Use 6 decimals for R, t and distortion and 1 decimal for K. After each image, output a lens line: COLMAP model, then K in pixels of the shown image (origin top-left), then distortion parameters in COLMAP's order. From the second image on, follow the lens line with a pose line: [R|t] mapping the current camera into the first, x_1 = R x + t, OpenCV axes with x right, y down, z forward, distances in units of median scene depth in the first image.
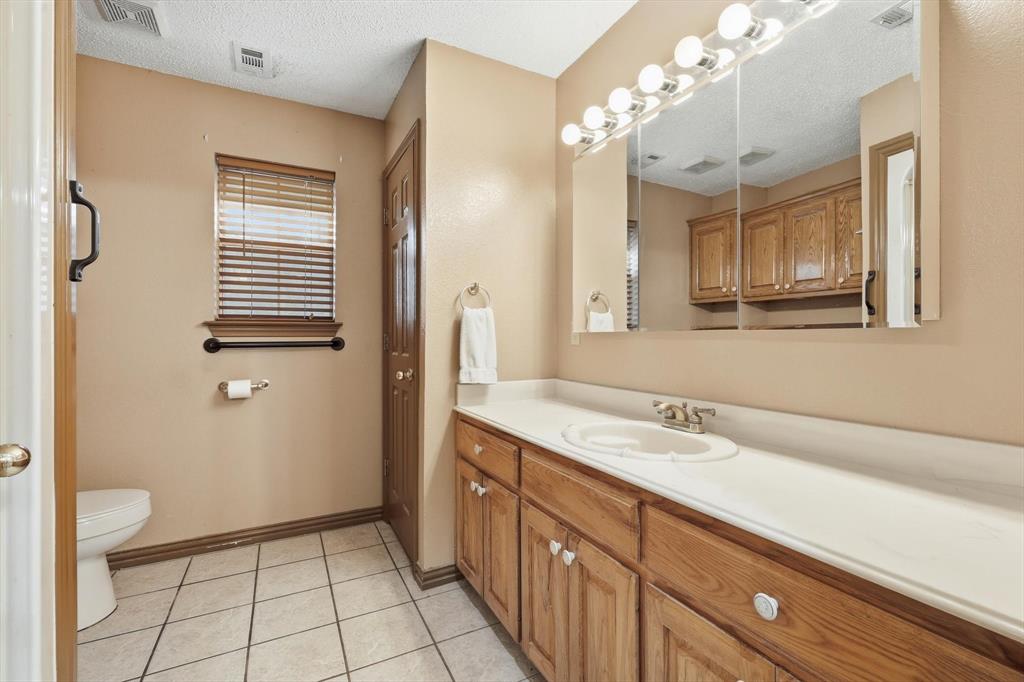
lens RADIAL K [[450.6, 0, 514.7], [0, 450.6, 336.7], [0, 0, 1]] dist [0.001025, 0.000115]
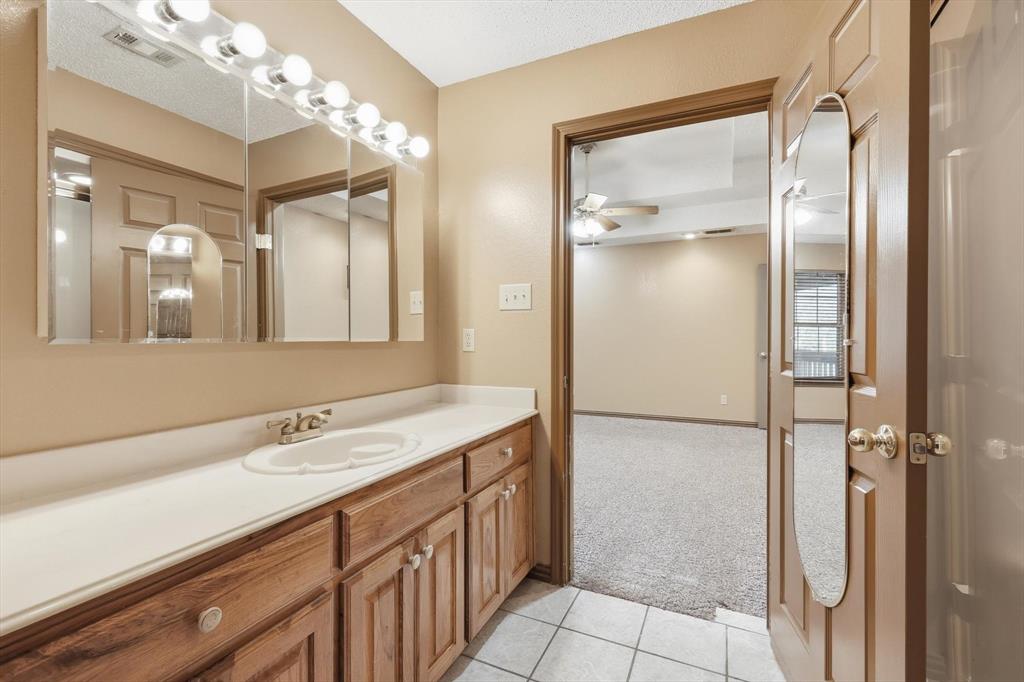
lens RADIAL K [[450.6, 0, 514.7], [0, 450.6, 336.7], [0, 0, 1]] dist [0.001025, 0.000115]
pose [[-0.606047, -0.002491, 0.795425, -0.727943], [-0.004082, 0.999992, 0.000021, -0.026664], [-0.795419, -0.003234, -0.606052, 1.244556]]
